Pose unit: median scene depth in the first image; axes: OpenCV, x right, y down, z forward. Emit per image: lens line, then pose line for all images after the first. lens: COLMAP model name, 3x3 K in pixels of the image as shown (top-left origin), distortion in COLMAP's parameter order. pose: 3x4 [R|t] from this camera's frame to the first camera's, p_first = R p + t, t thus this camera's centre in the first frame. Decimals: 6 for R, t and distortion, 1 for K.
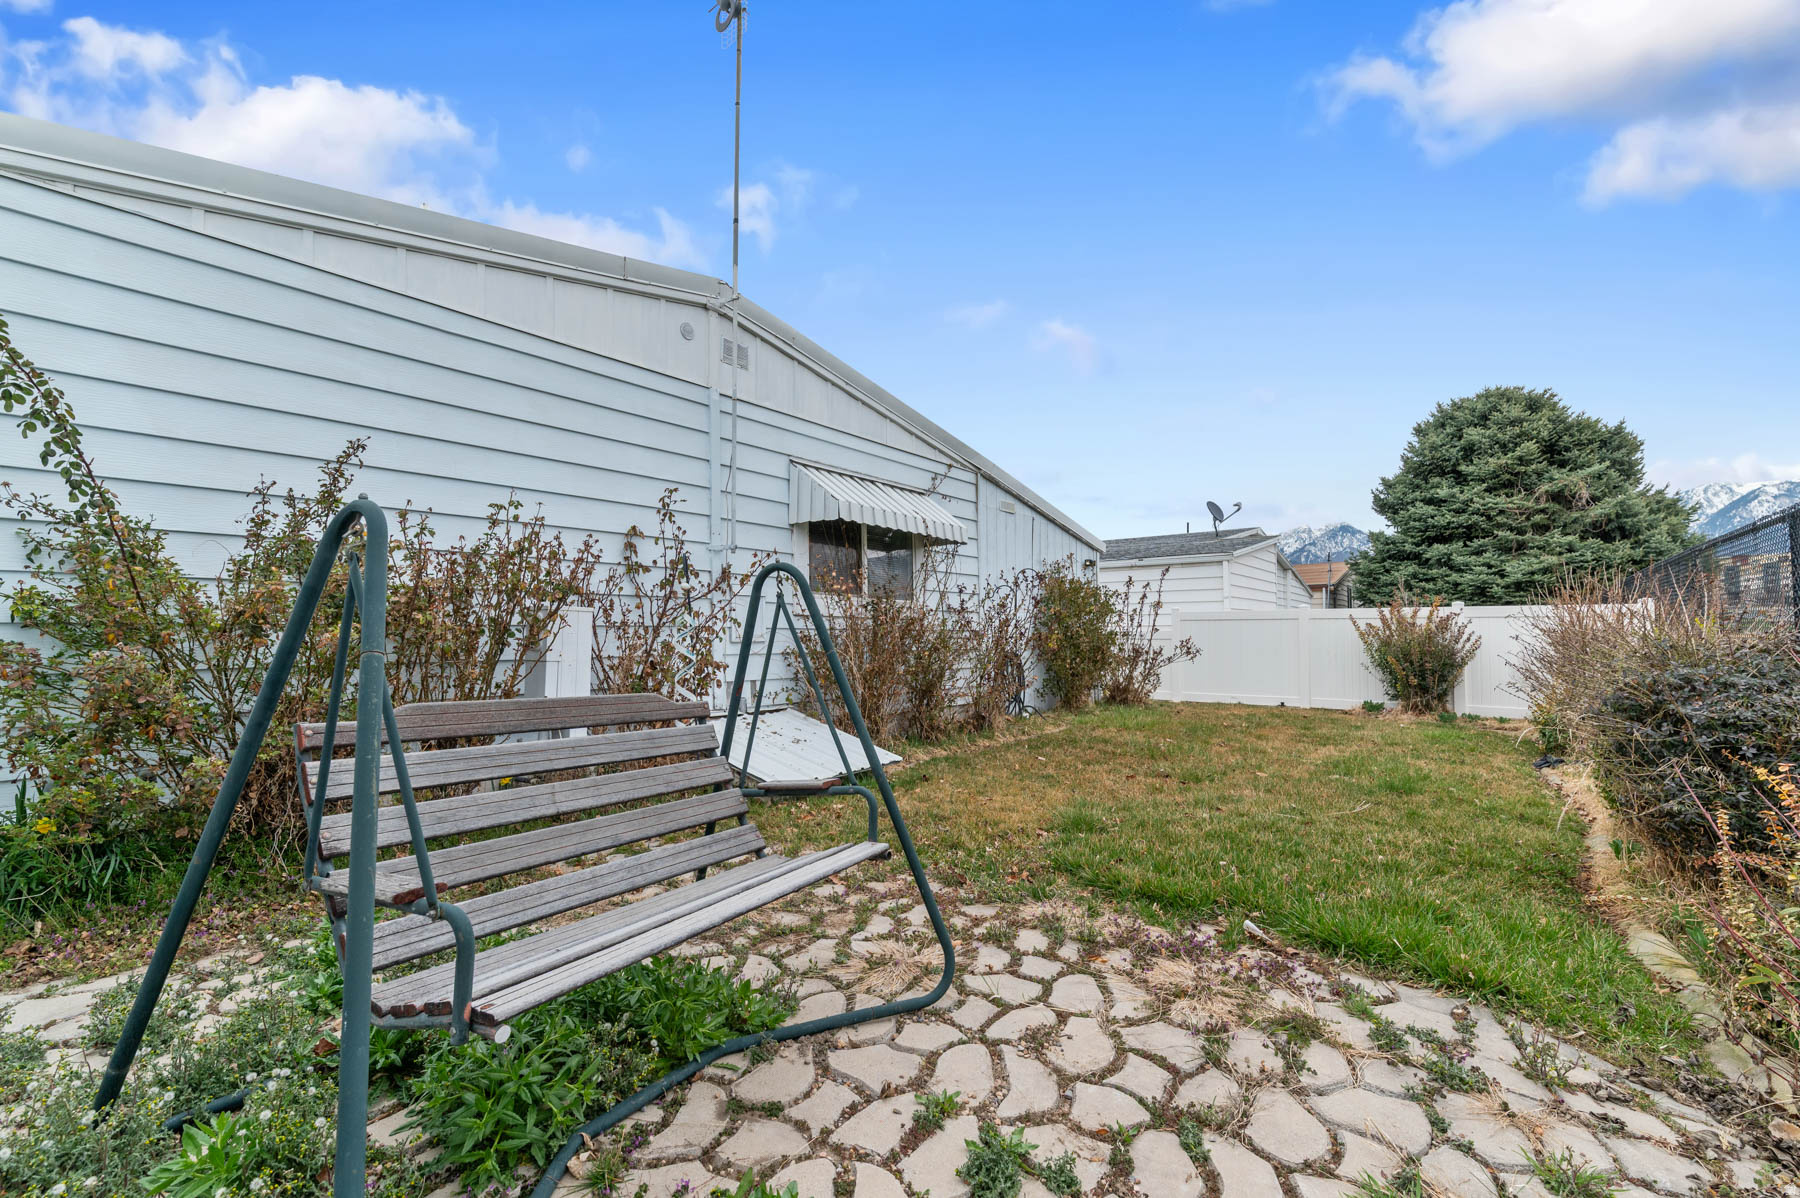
lens RADIAL K [[783.8, 0, 900.9], [0, 783.8, 603.8], [0, 0, 1]] dist [-0.002768, 0.000952]
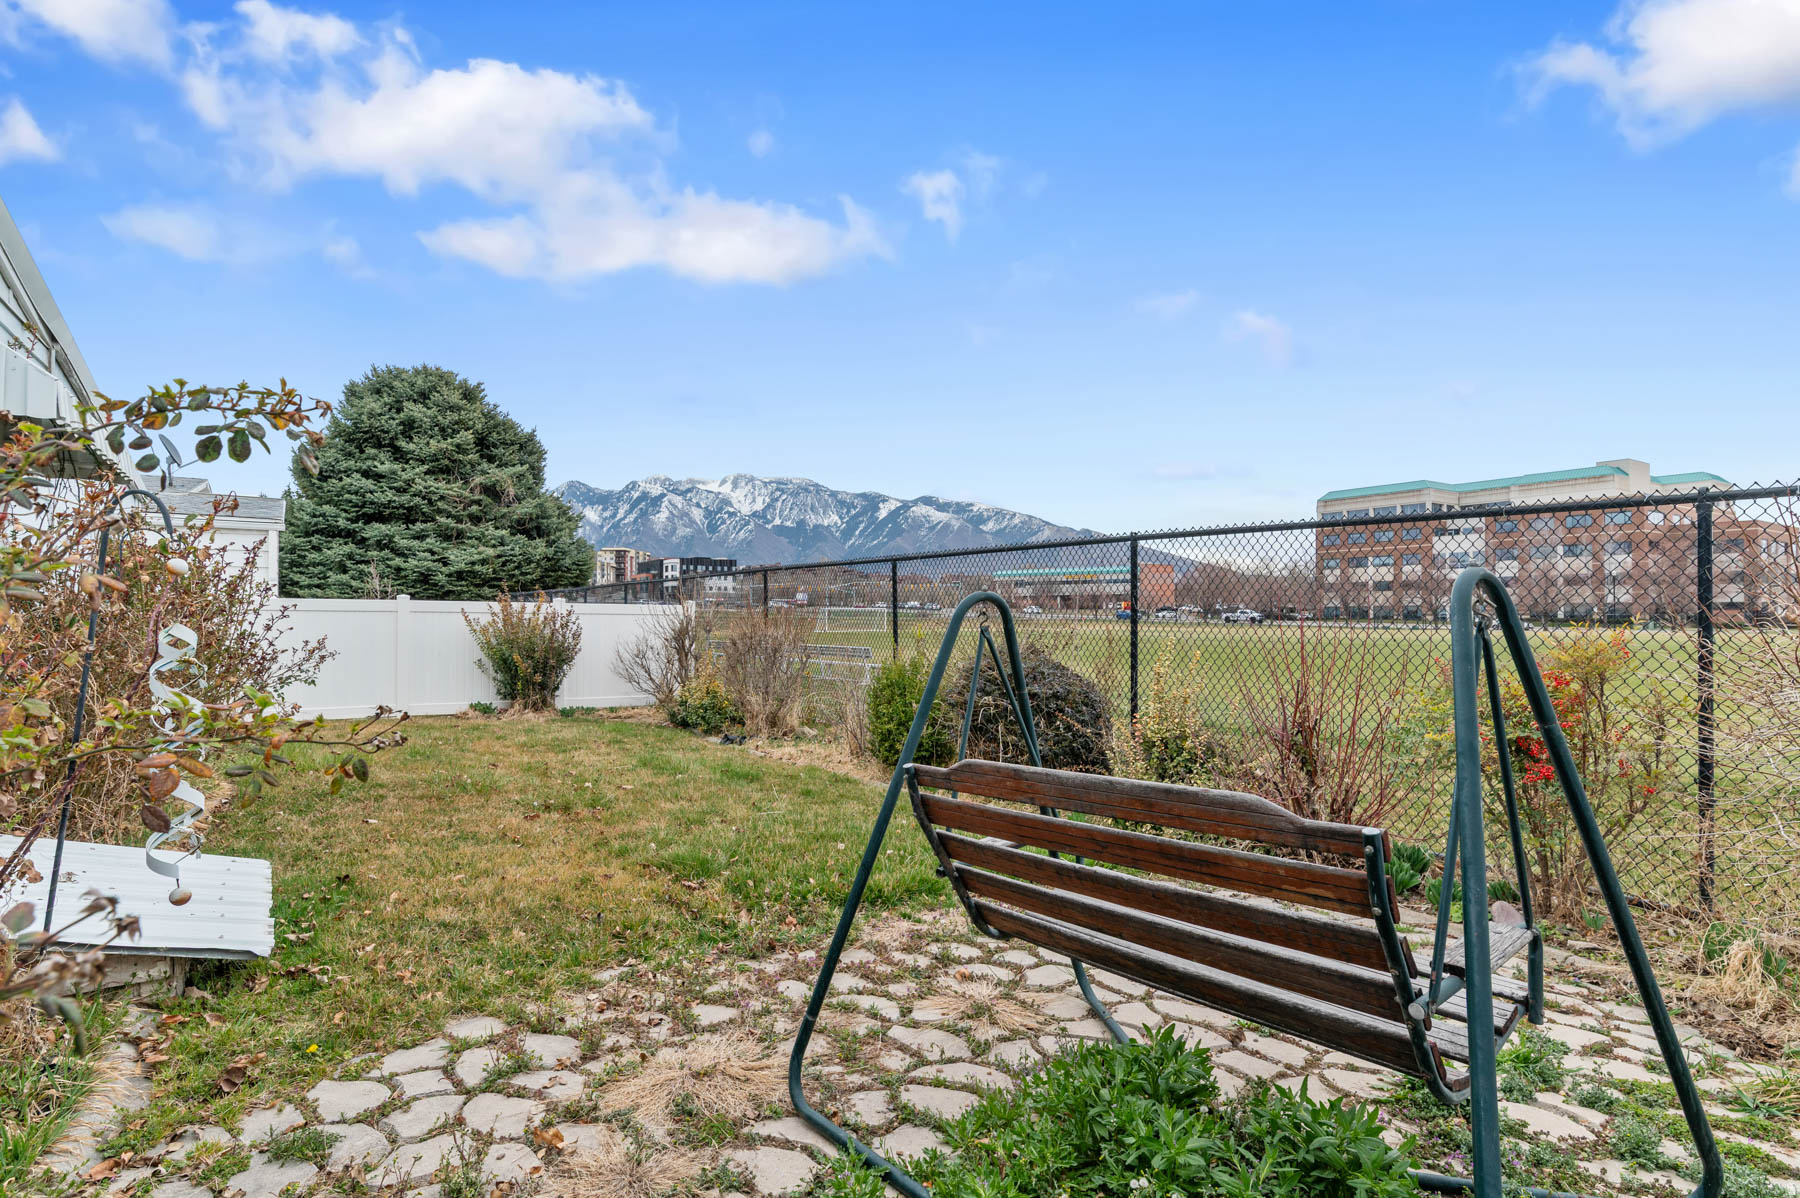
lens RADIAL K [[918.0, 0, 905.1], [0, 918.0, 598.6], [0, 0, 1]] dist [0.001132, 0.000077]
pose [[0.334208, 0.027406, 0.942101, -0.110797], [-0.044572, 0.998918, -0.013247, -0.002741], [-0.941445, -0.037564, 0.335068, 0.071602]]
